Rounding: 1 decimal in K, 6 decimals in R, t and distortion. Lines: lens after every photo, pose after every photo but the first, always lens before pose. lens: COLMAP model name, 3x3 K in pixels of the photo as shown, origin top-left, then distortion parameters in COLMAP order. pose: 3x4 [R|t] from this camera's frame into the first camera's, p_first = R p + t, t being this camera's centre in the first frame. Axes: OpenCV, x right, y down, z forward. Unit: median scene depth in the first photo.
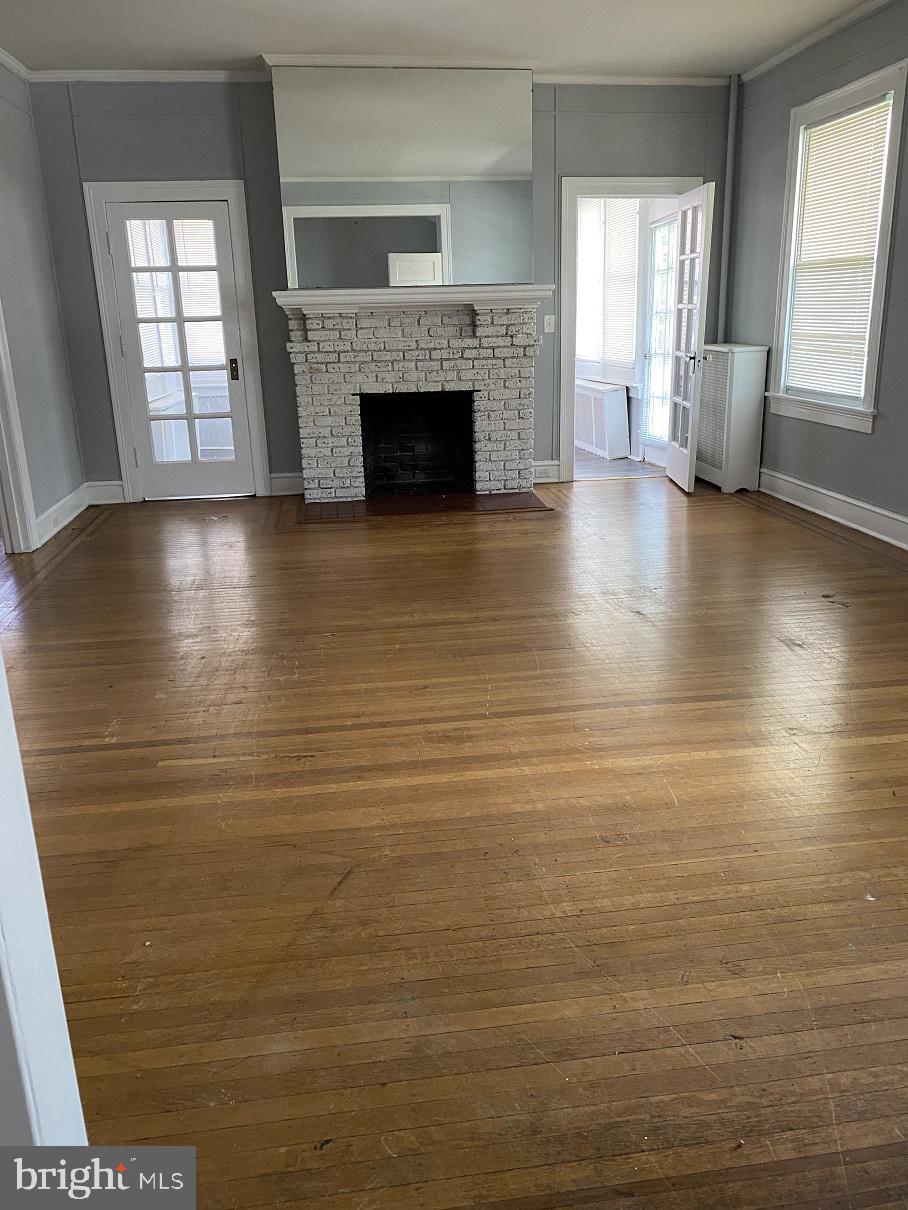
lens RADIAL K [[943.6, 0, 454.0], [0, 943.6, 605.0], [0, 0, 1]] dist [-0.025762, 0.009259]
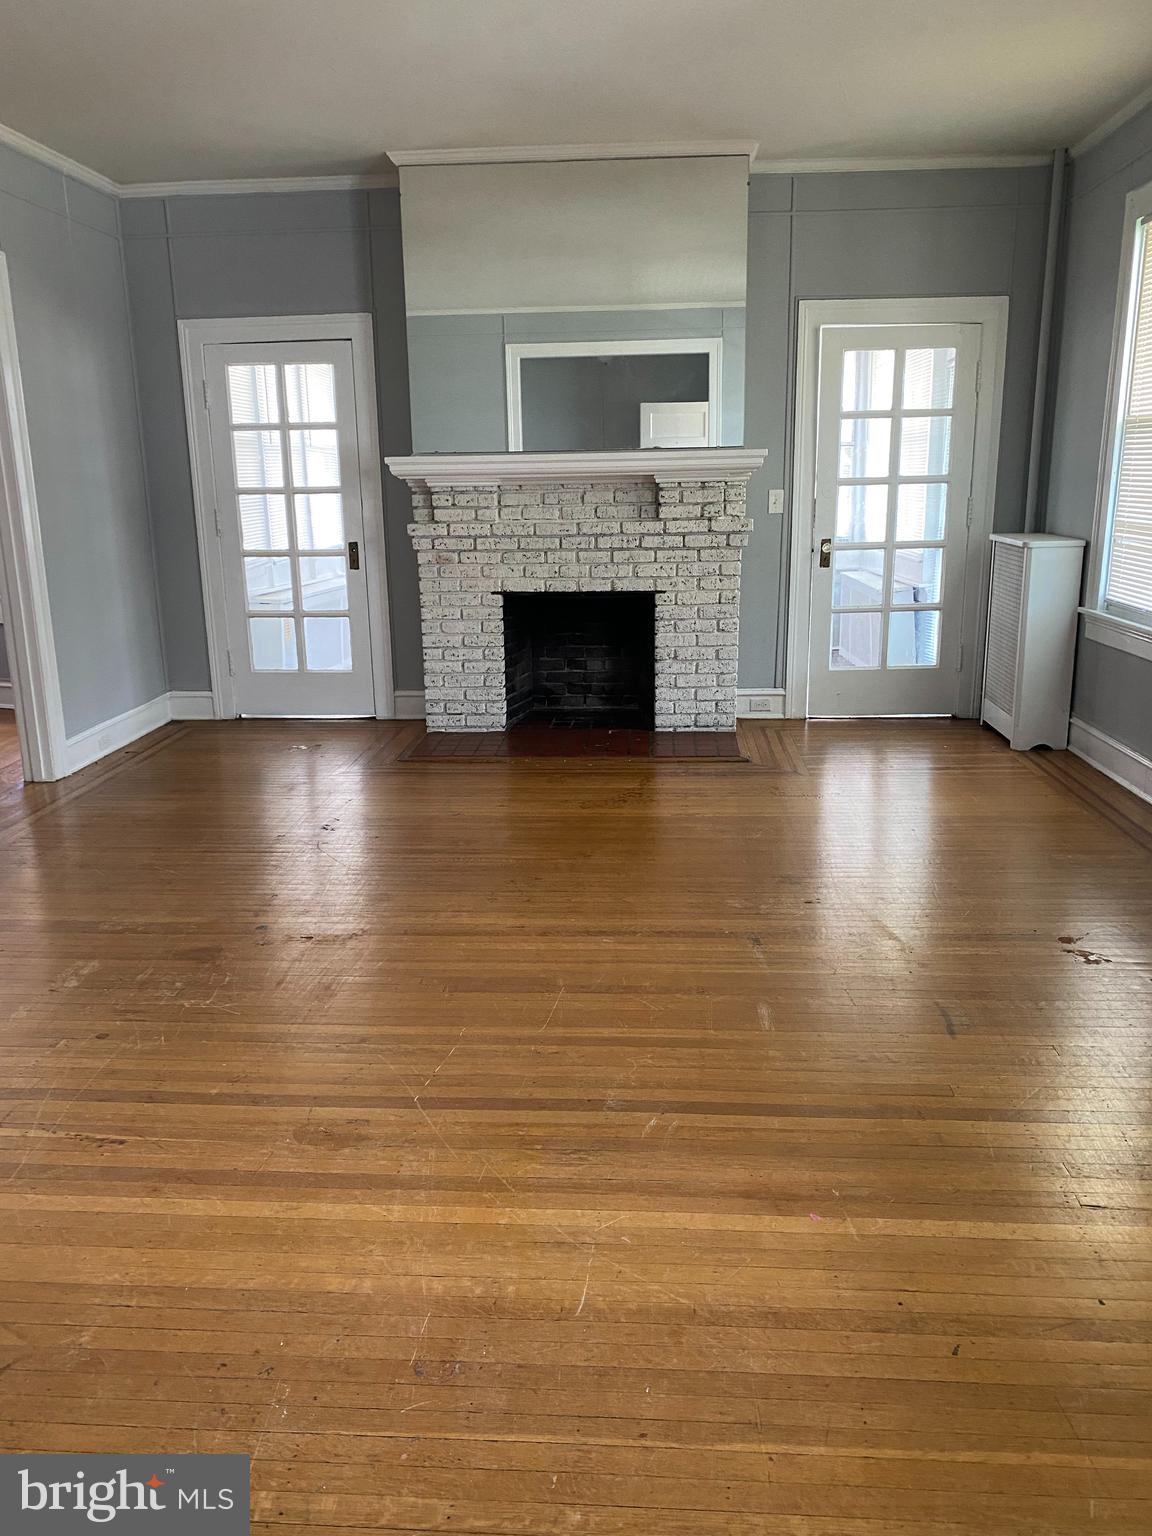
lens RADIAL K [[1174.8, 0, 572.9], [0, 1174.8, 787.1], [0, 0, 1]] dist [-0.000370, -0.010959]
pose [[0.978416, 0.059772, -0.197811, 0.149714], [-0.067022, 0.997296, -0.030157, -0.043863], [0.195474, 0.042764, 0.979776, 0.096891]]
